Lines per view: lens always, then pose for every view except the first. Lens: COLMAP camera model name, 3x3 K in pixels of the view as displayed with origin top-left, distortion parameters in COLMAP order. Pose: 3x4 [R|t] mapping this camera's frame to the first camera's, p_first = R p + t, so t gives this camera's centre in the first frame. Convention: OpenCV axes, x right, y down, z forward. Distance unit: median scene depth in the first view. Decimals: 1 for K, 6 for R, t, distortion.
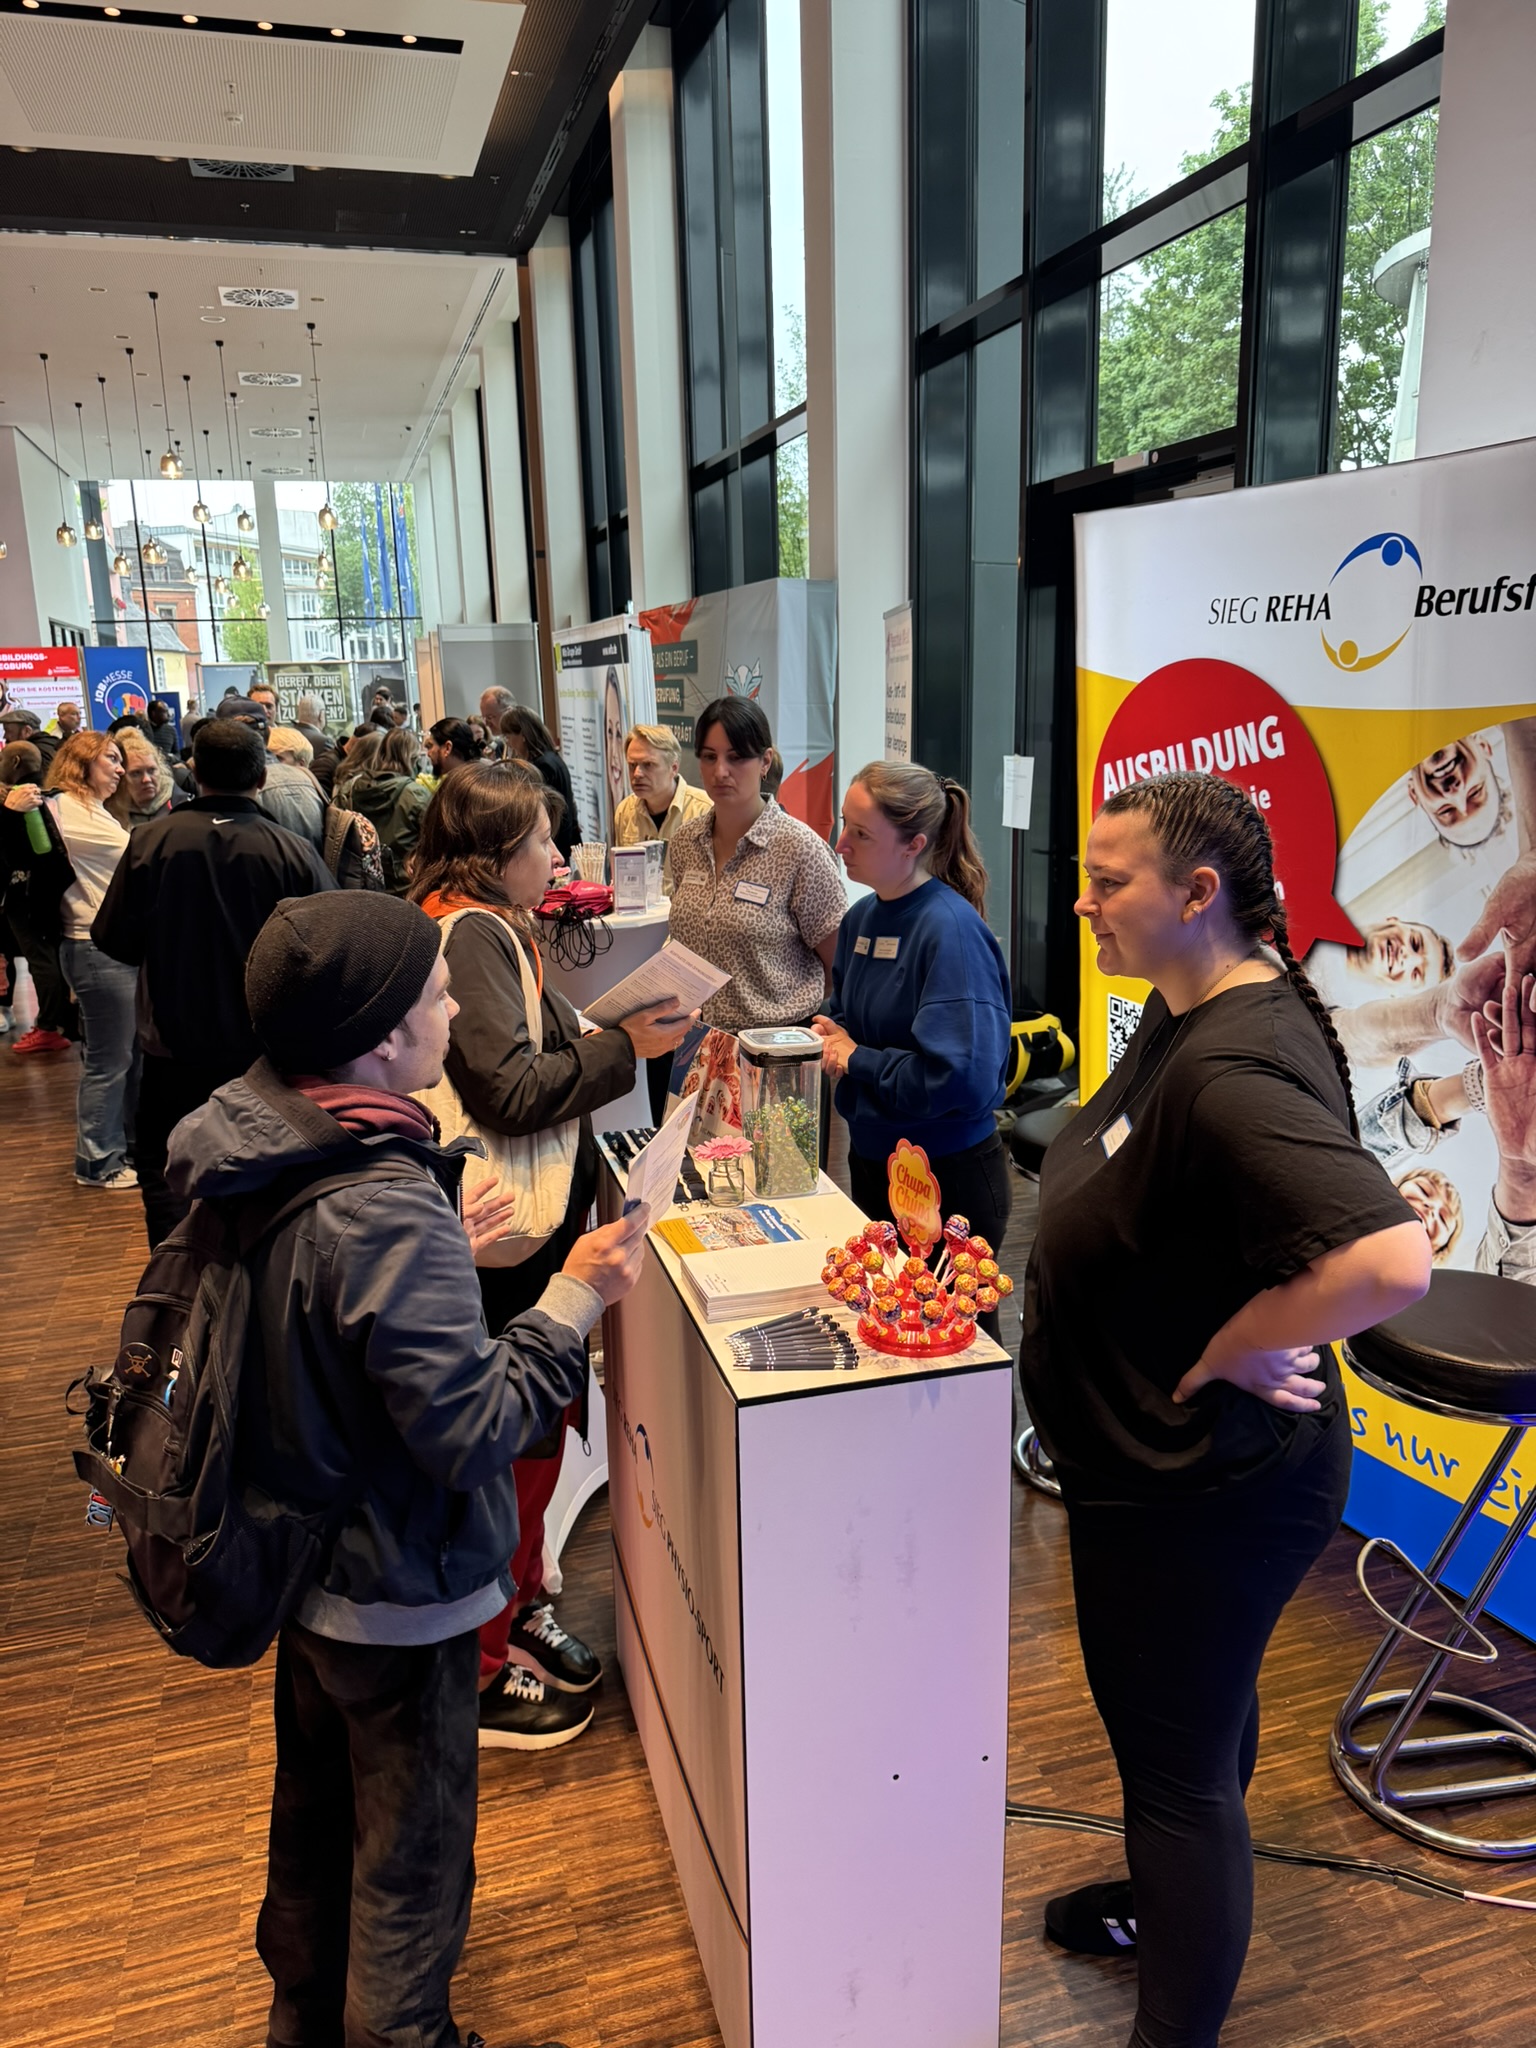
lens RADIAL K [[1462.3, 0, 752.8], [0, 1462.3, 1013.3], [0, 0, 1]] dist [0.036351, -0.030513]
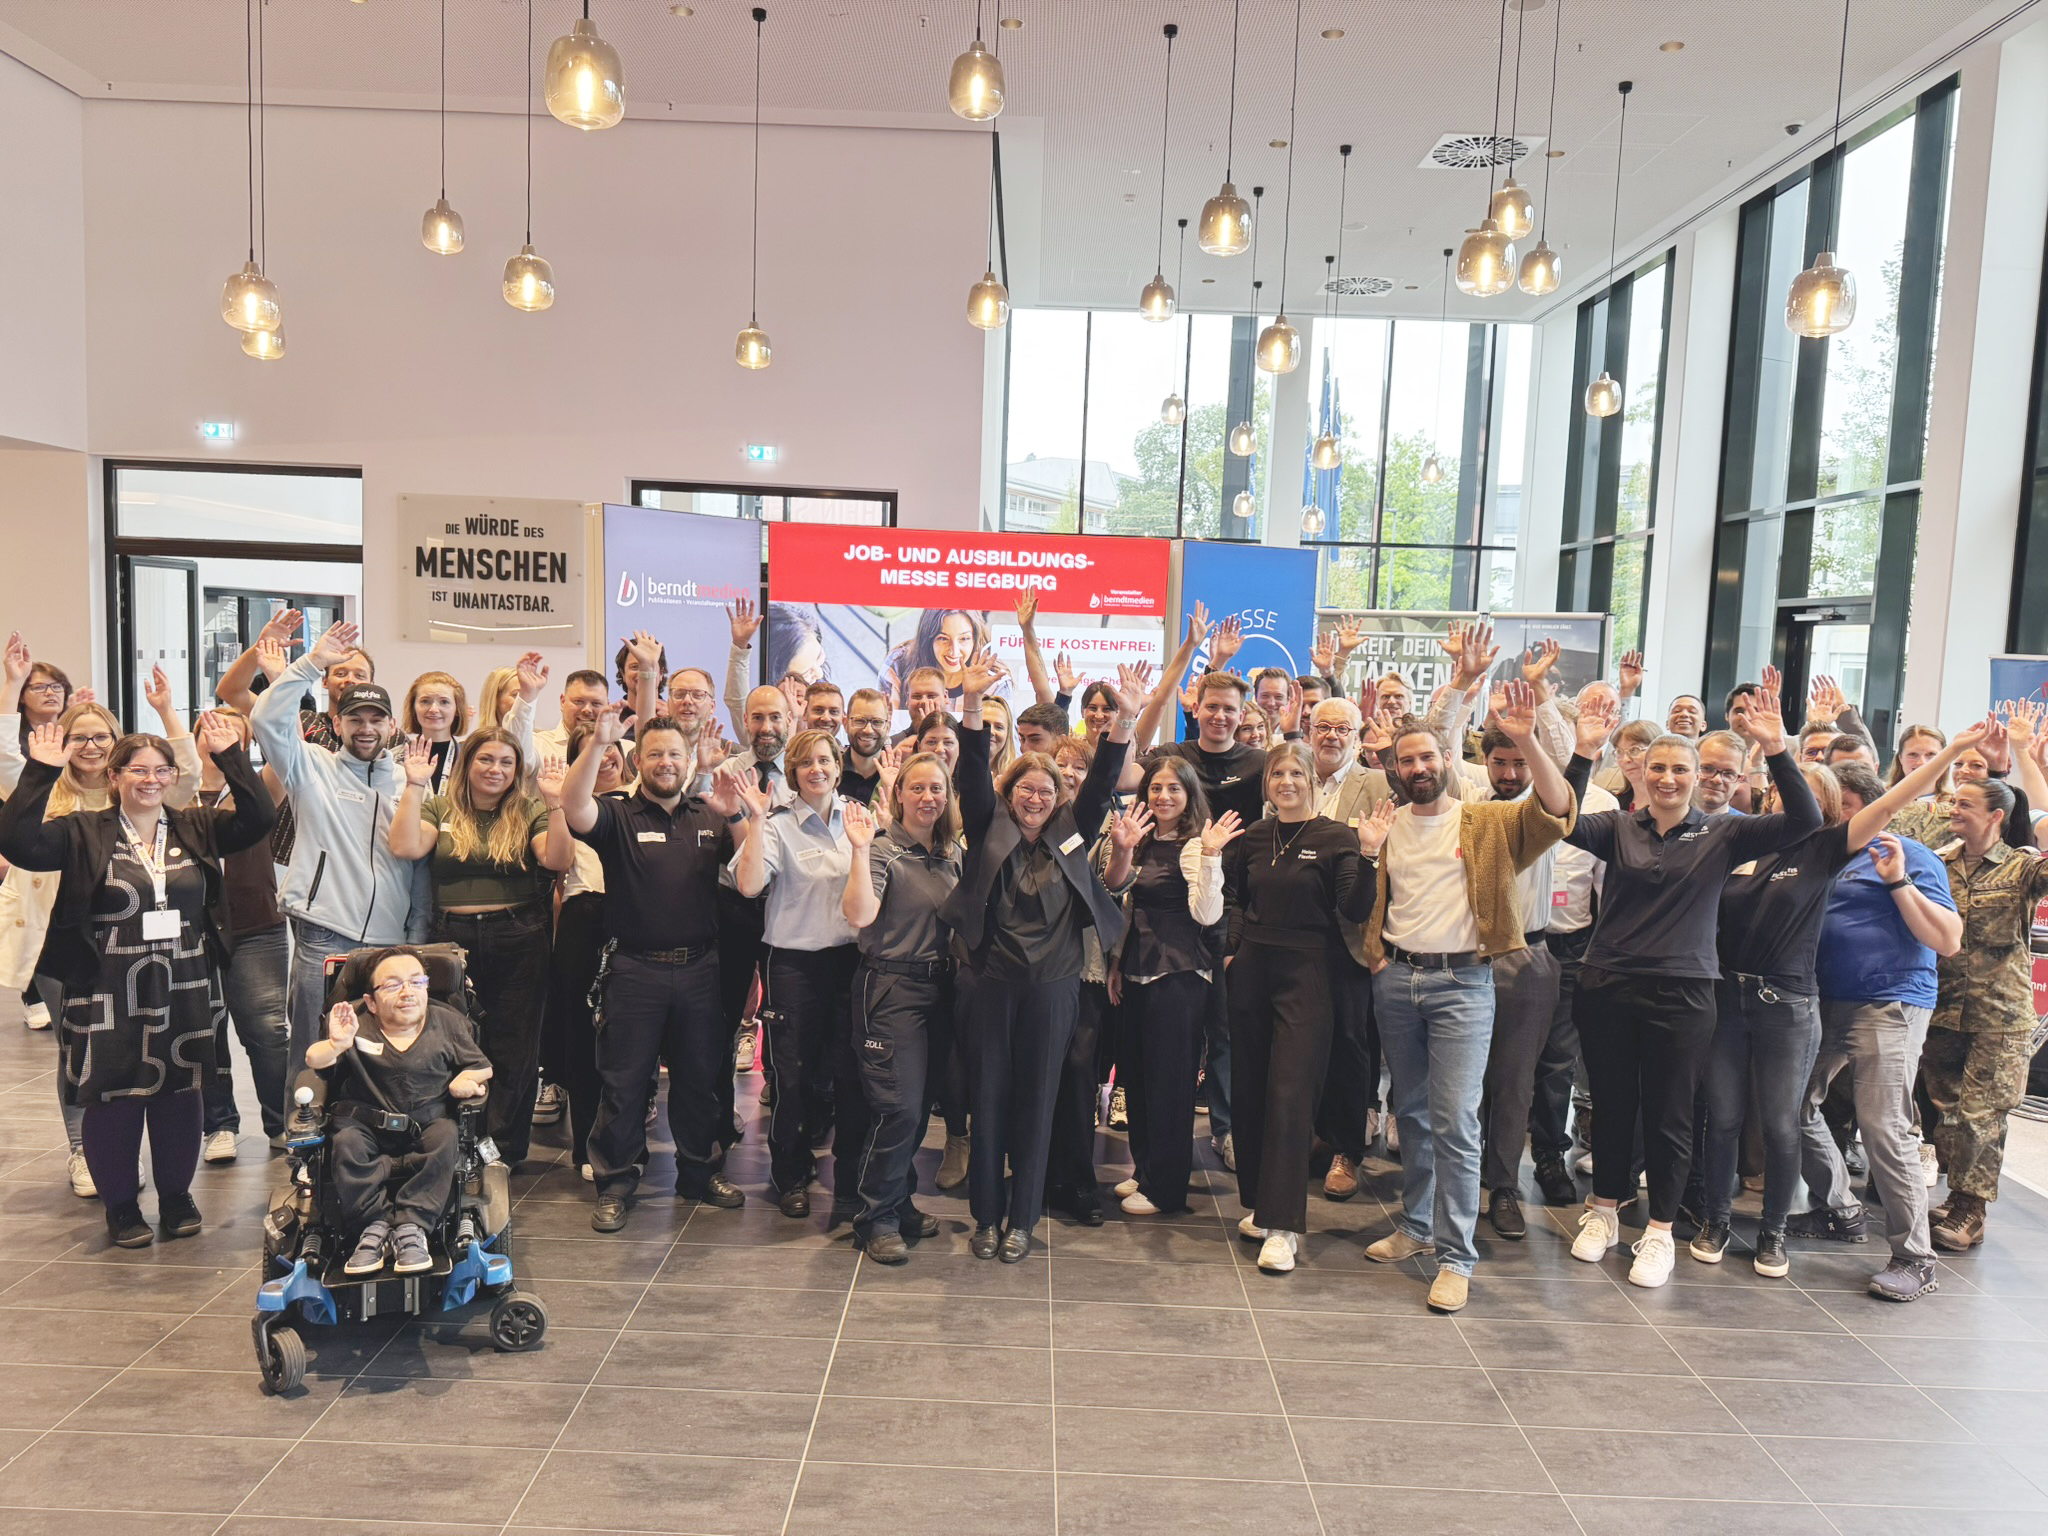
lens RADIAL K [[1462.3, 0, 1030.7], [0, 1462.3, 768.1], [0, 0, 1]] dist [0.036351, -0.030513]
pose [[0.952185, 0.084777, -0.293524, -0.380135], [-0.124318, 0.985110, -0.118759, -0.143112], [0.279085, 0.149571, 0.948546, 0.648153]]
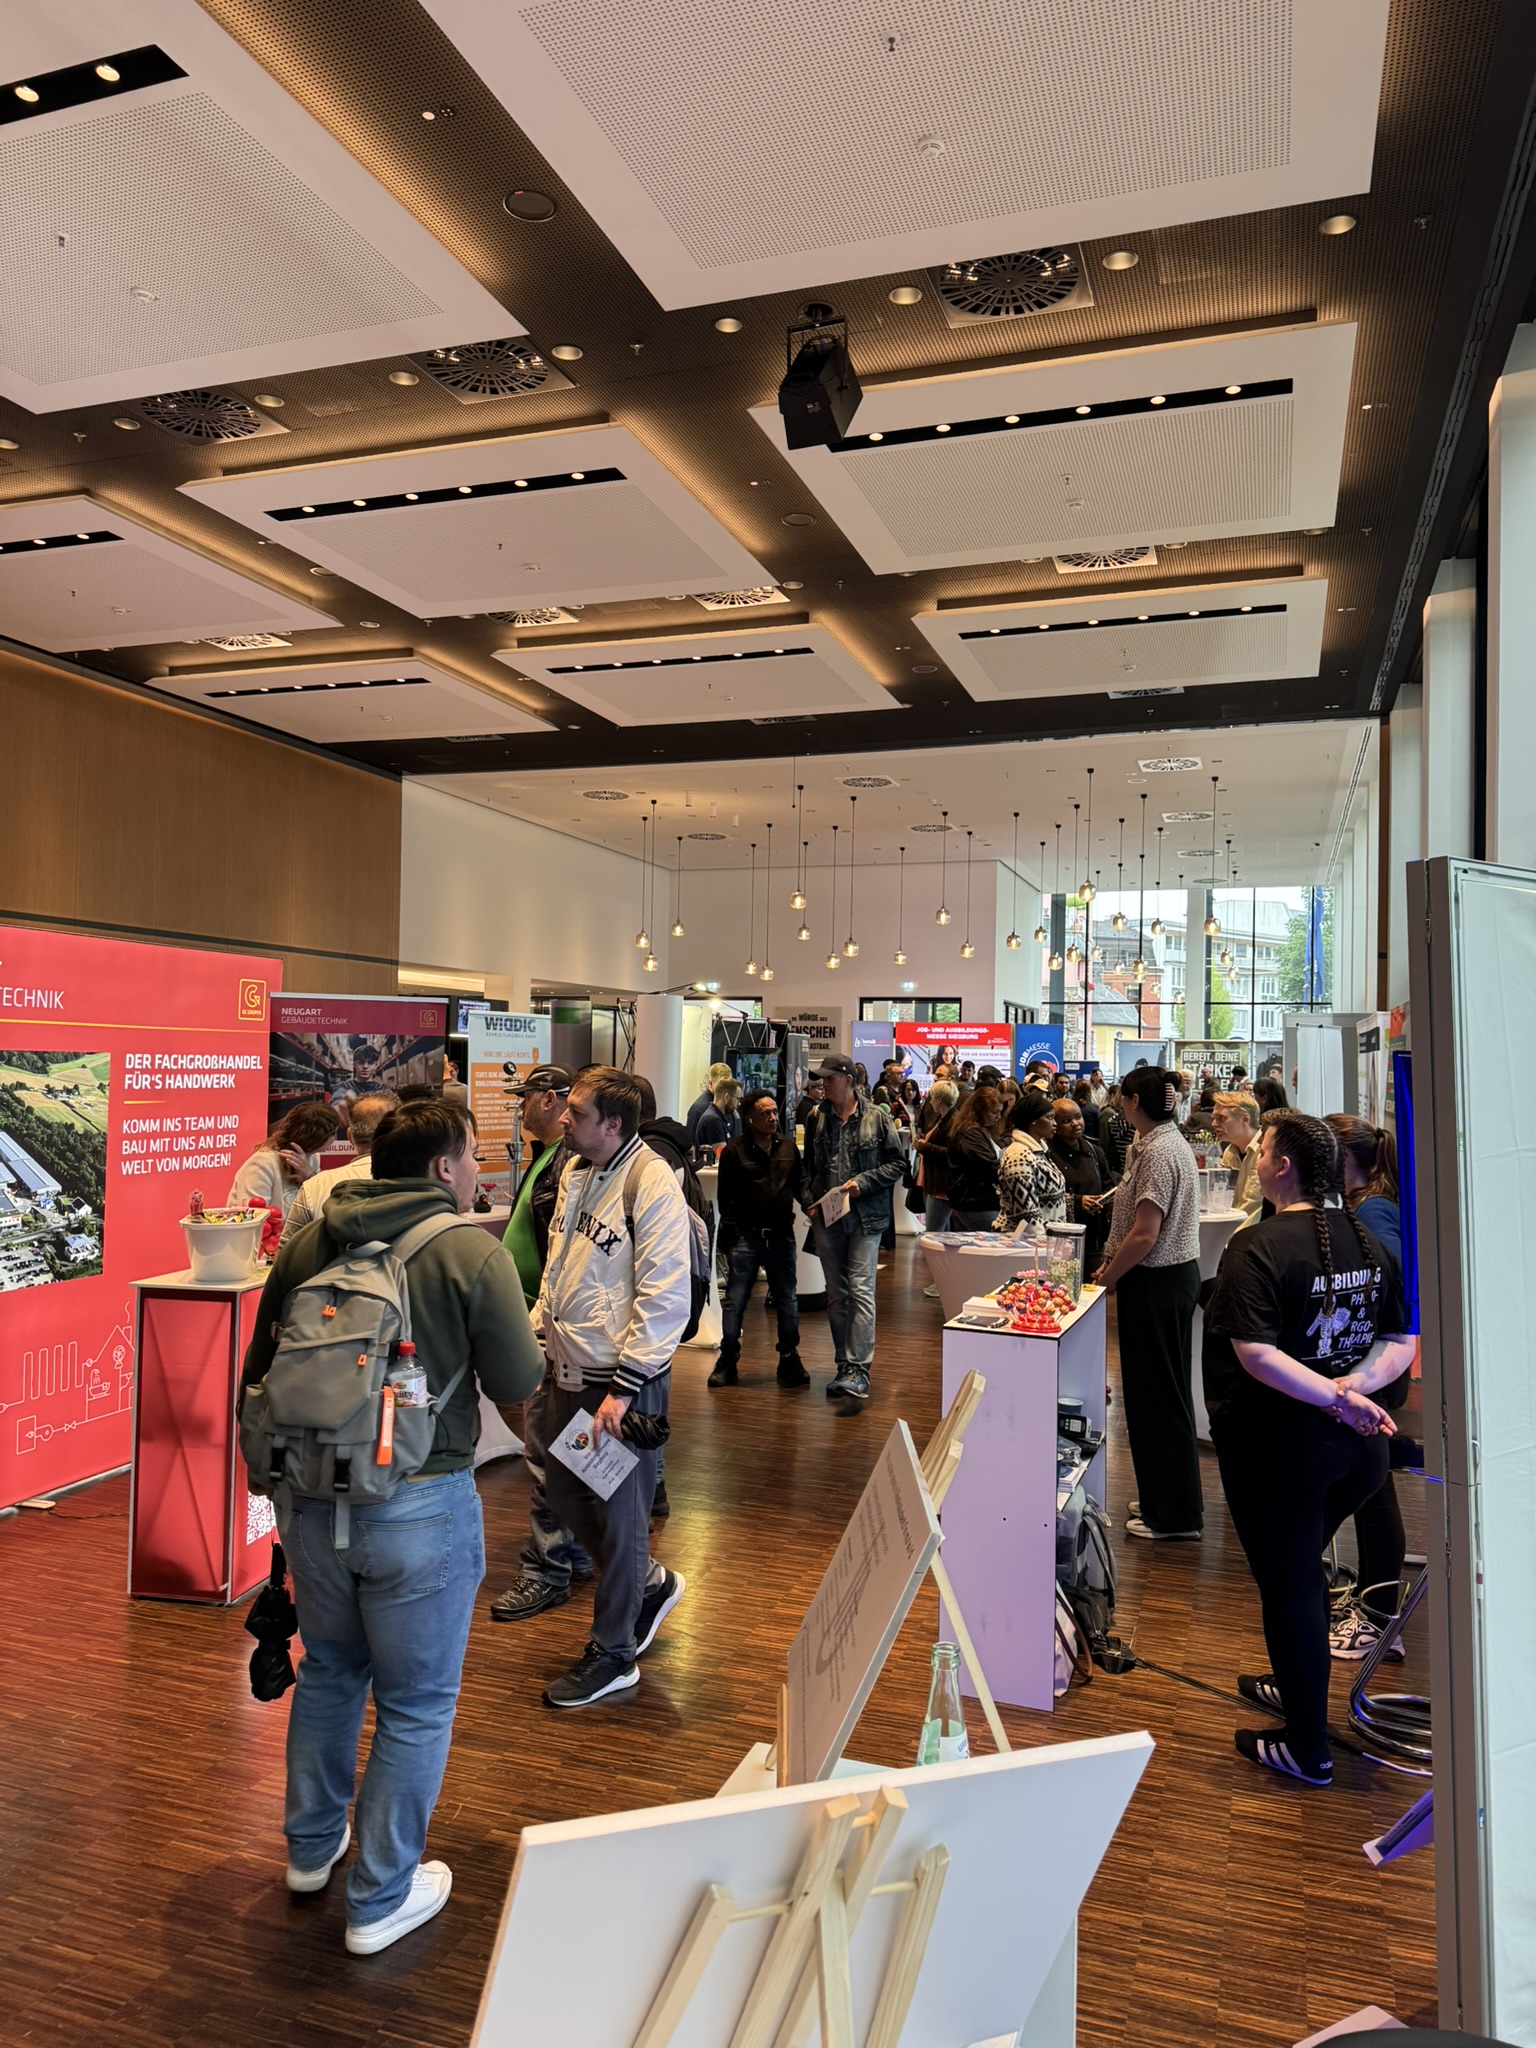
lens RADIAL K [[1462.3, 0, 757.8], [0, 1462.3, 1022.9], [0, 0, 1]] dist [0.036351, -0.030513]
pose [[0.807251, 0.028460, -0.589522, 0.114152], [-0.170602, 0.967451, -0.186905, 0.026495], [0.565014, 0.251453, 0.785831, -0.125605]]
